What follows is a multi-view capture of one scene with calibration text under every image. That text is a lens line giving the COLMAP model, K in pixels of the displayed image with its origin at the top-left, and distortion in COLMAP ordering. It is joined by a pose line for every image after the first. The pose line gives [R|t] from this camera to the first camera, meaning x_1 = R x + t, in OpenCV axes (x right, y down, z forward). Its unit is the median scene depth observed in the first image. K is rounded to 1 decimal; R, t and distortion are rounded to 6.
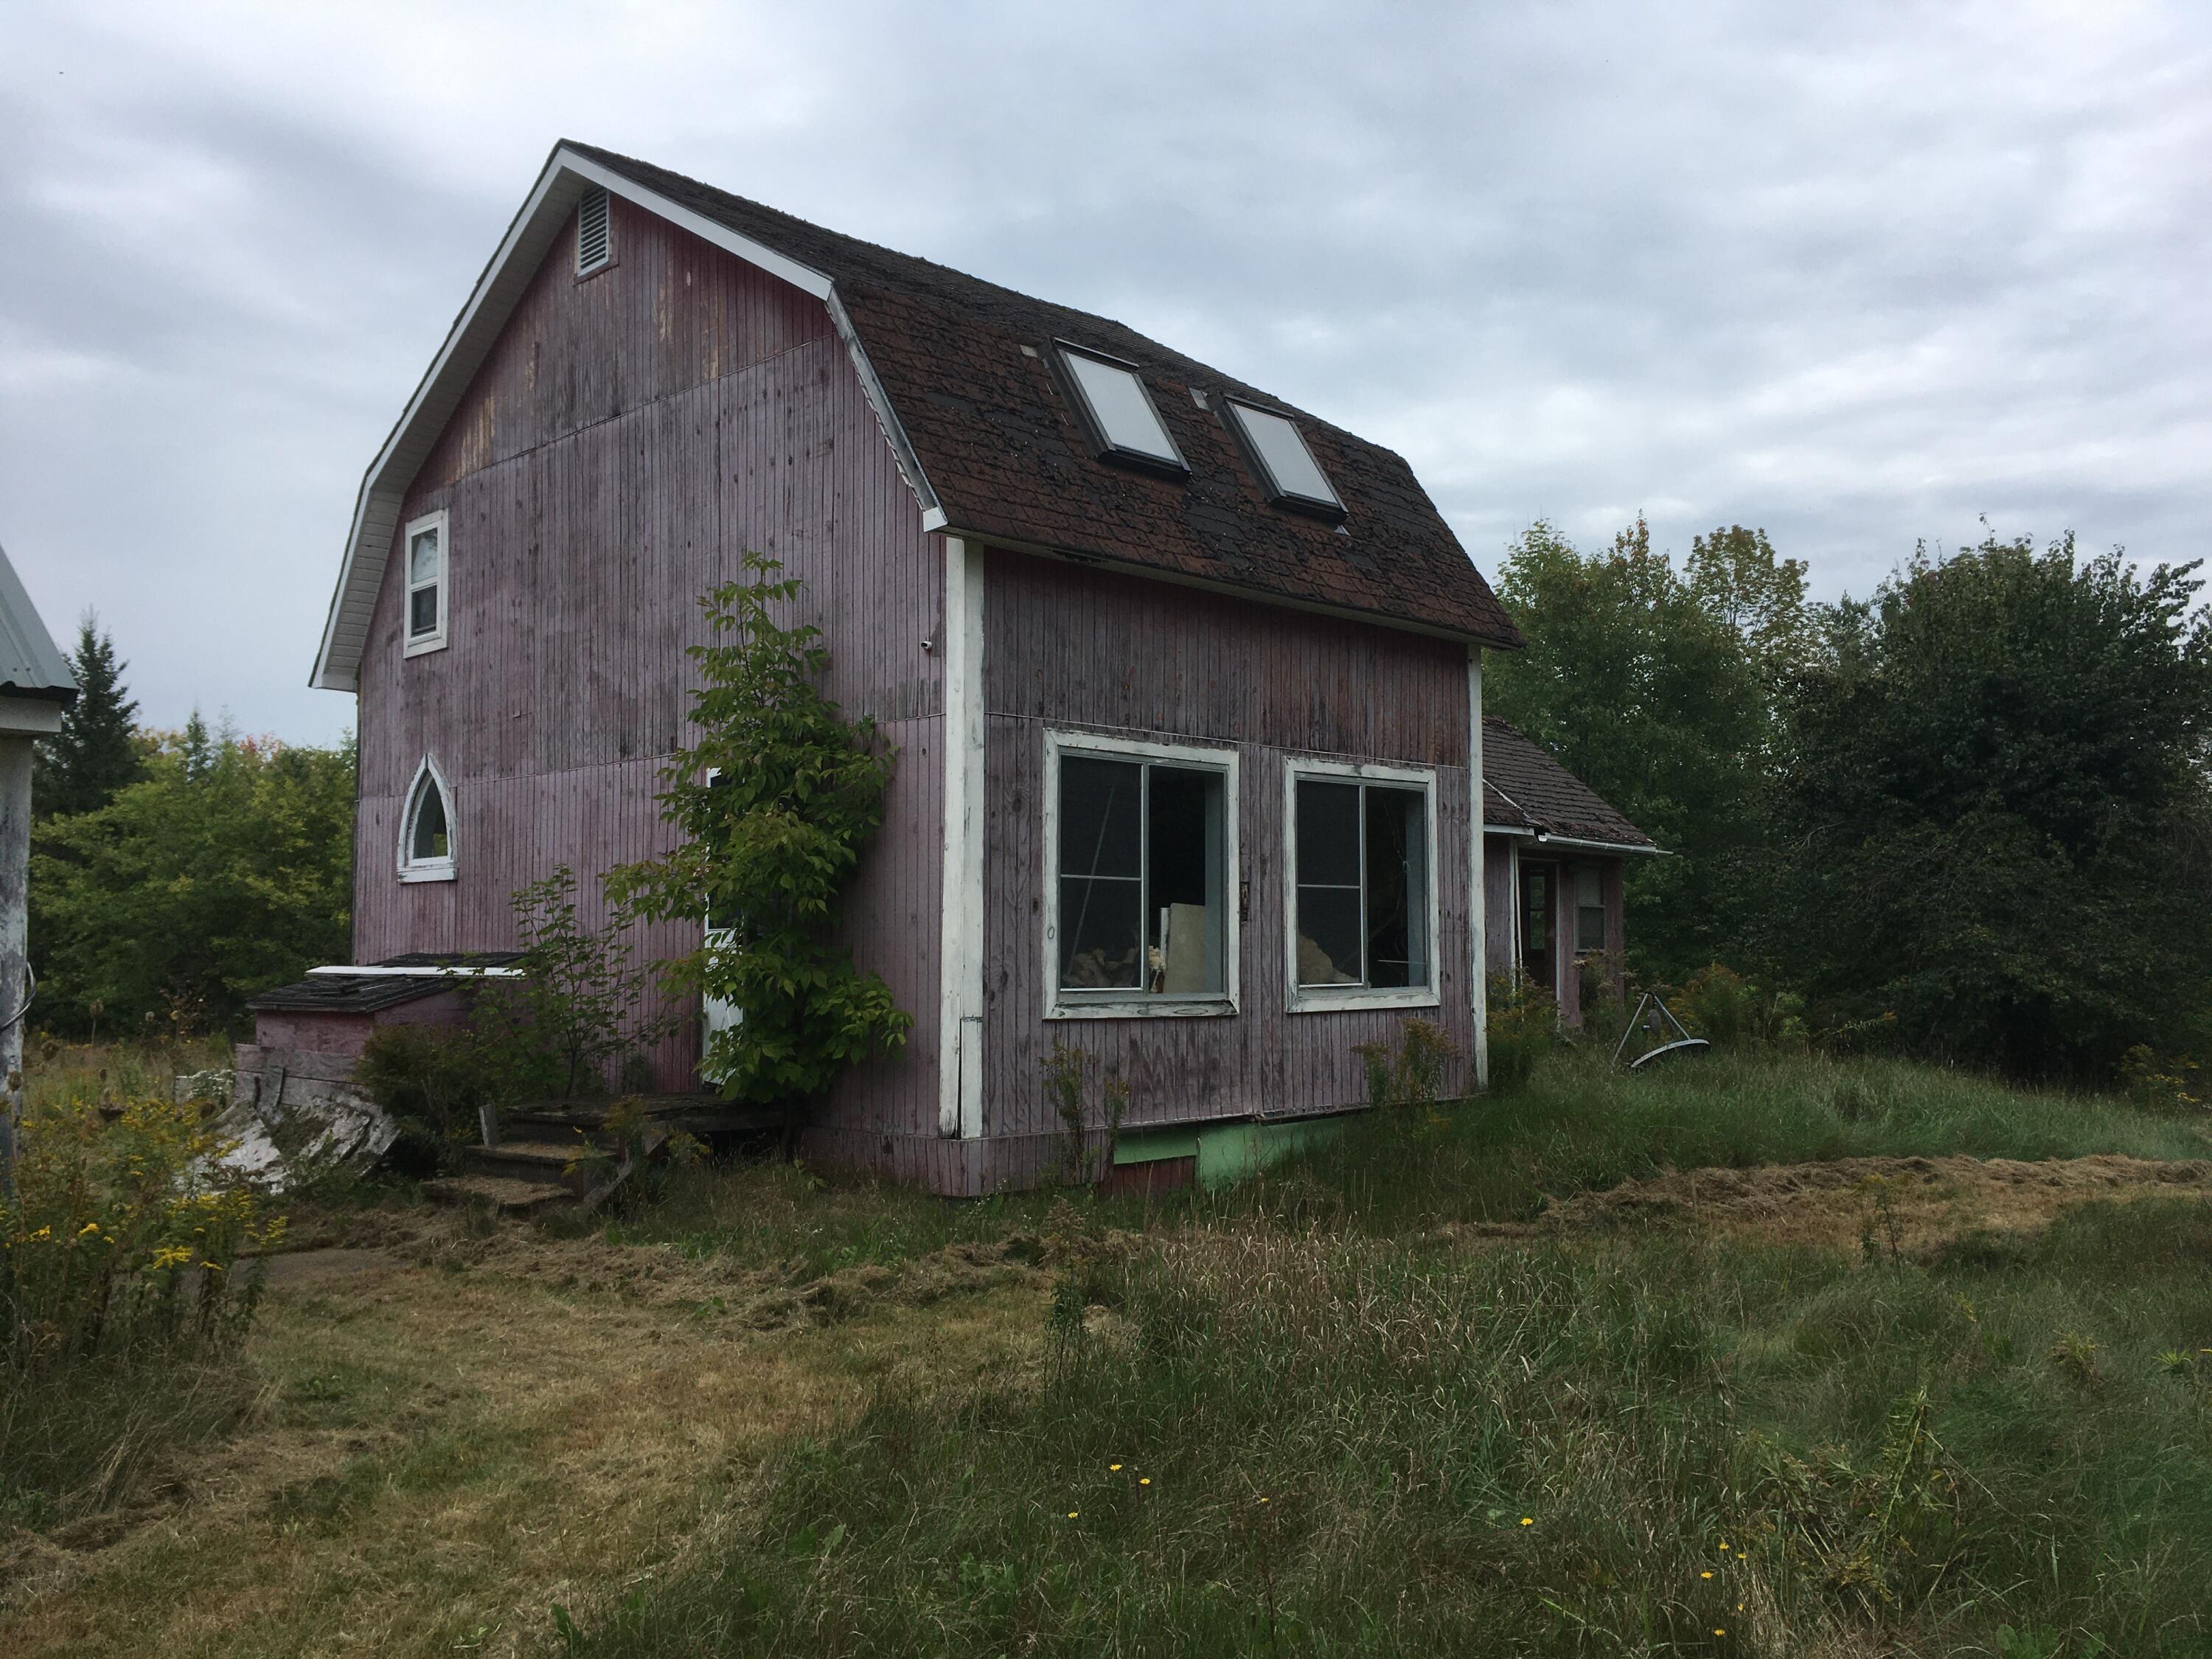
lens RADIAL K [[1893.1, 0, 1107.3], [0, 1893.1, 840.1], [0, 0, 1]] dist [0.087692, -0.113463]
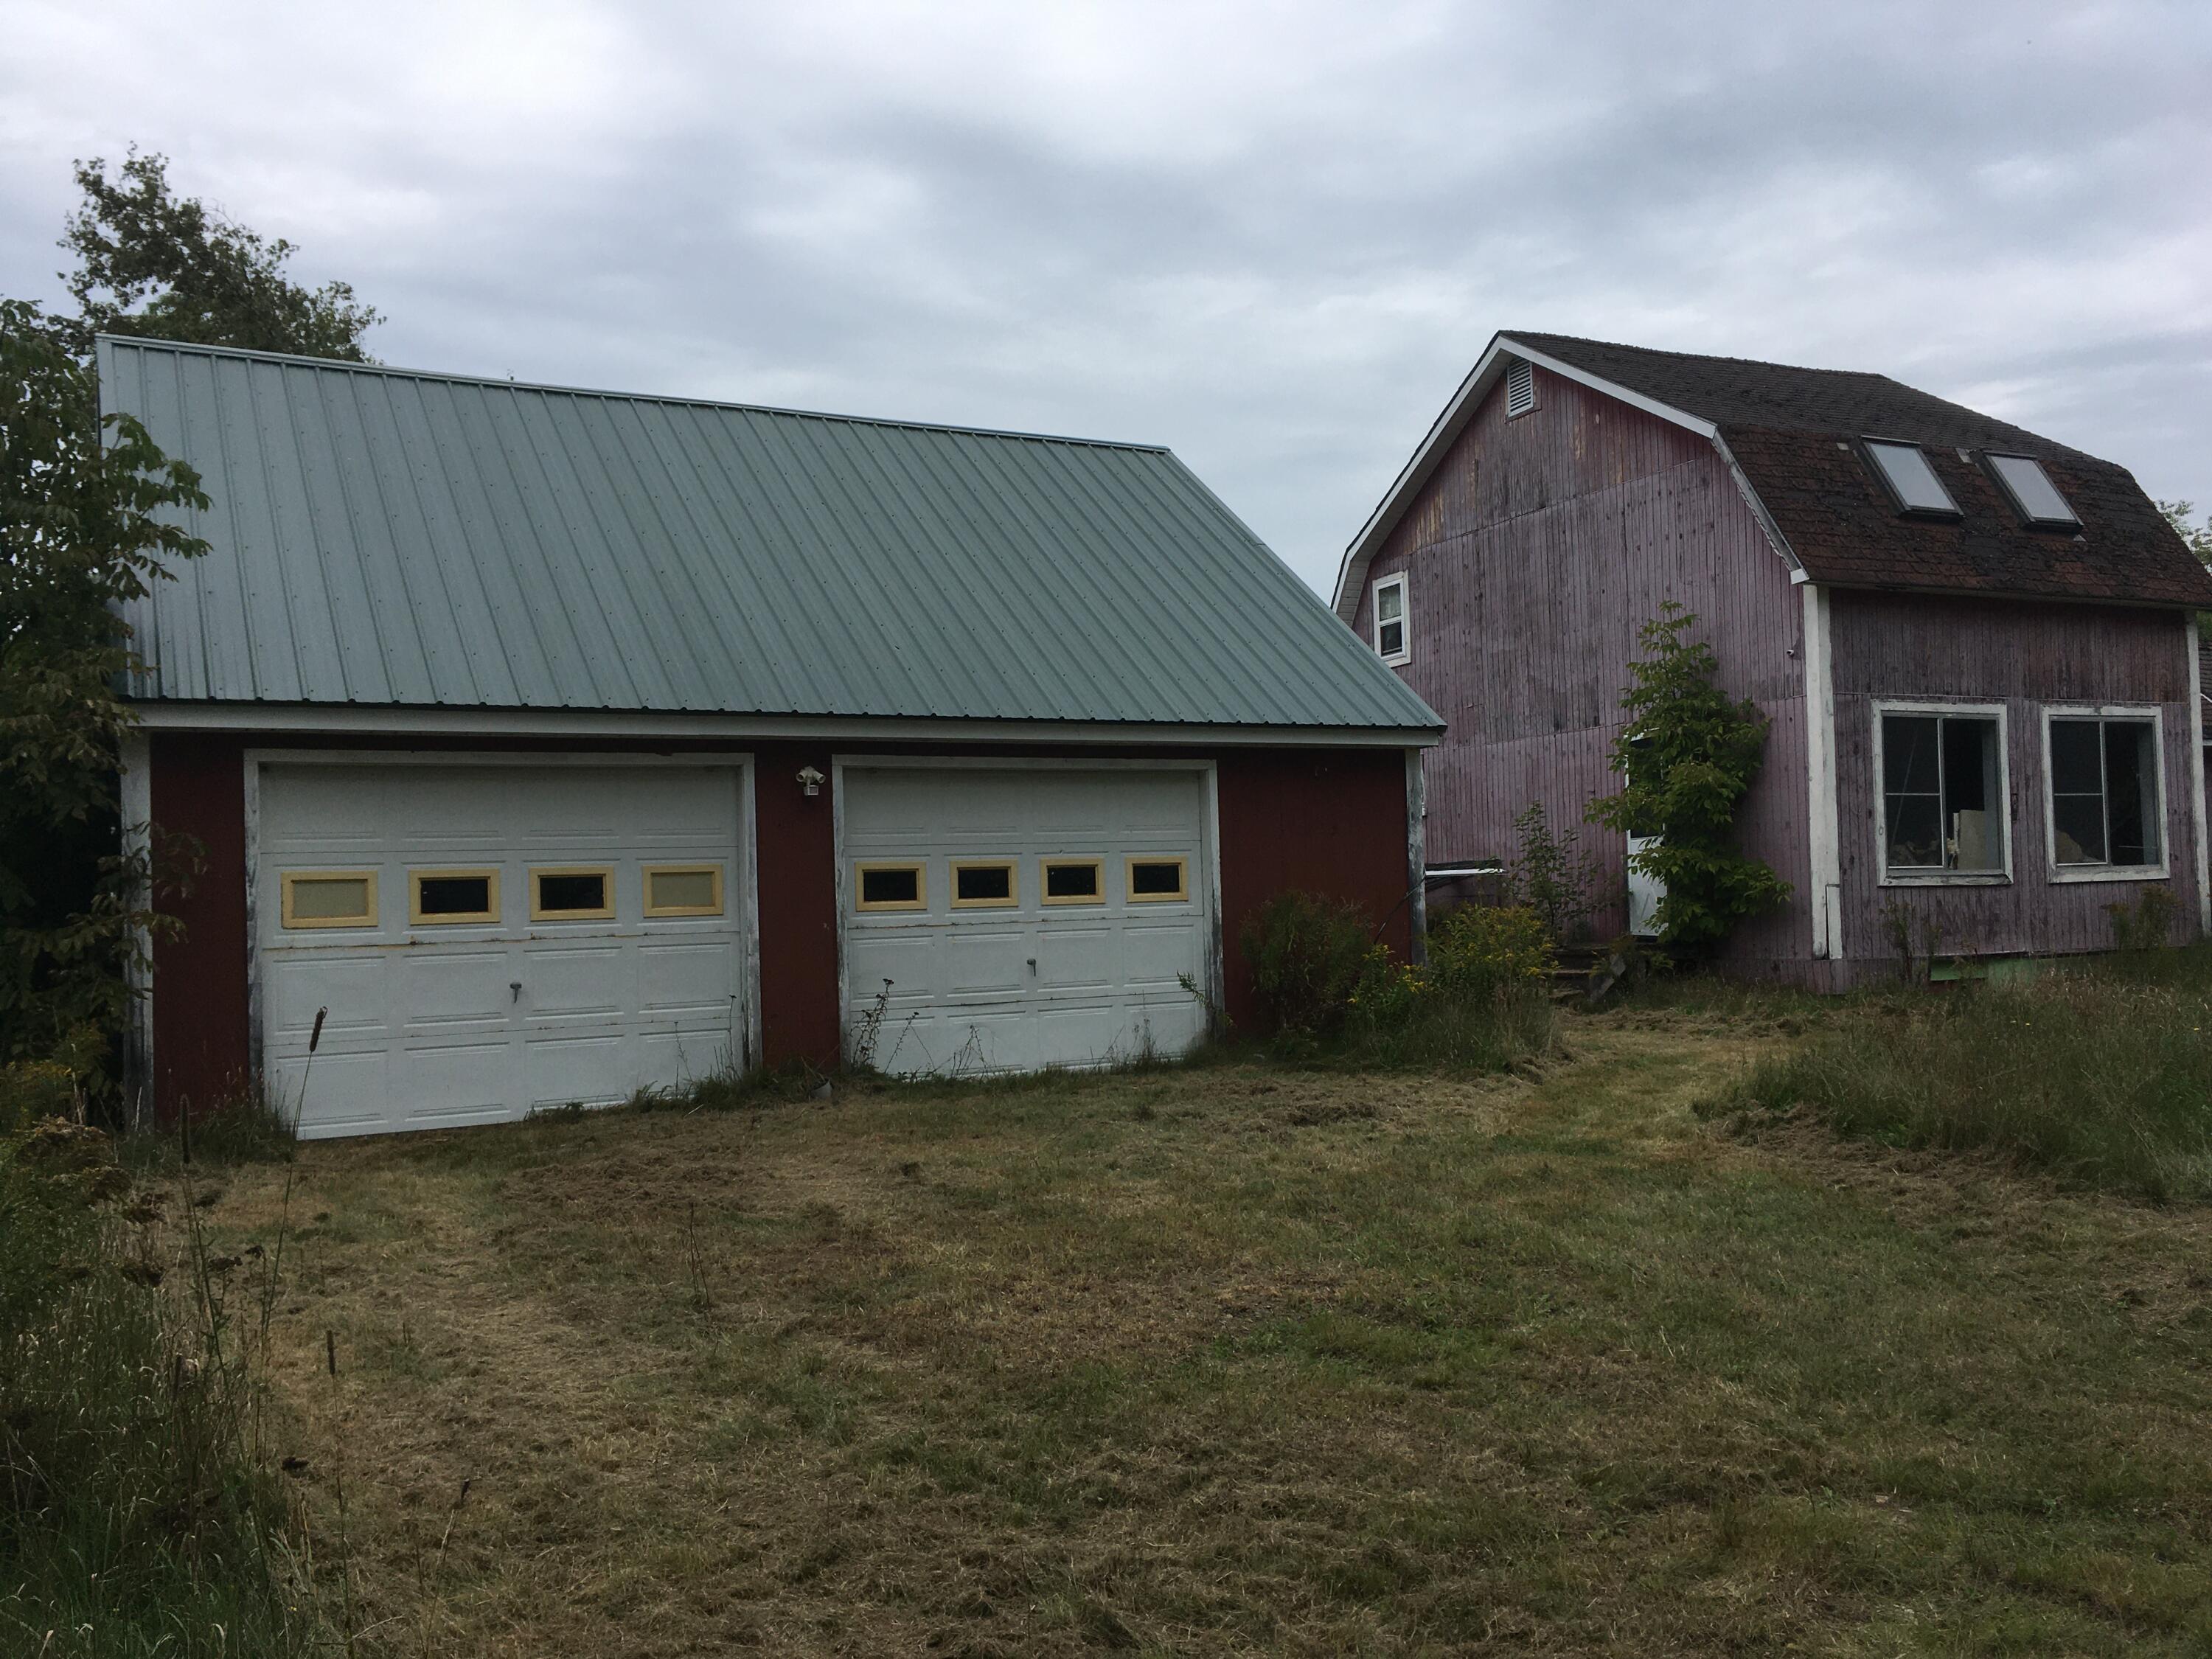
lens RADIAL K [[1893.1, 0, 1107.3], [0, 1893.1, 840.1], [0, 0, 1]] dist [0.087692, -0.113463]
pose [[0.943120, -0.033943, -0.330714, -0.099551], [0.044313, 0.998733, 0.023866, -0.008471], [0.329485, -0.037164, 0.943429, -0.634462]]
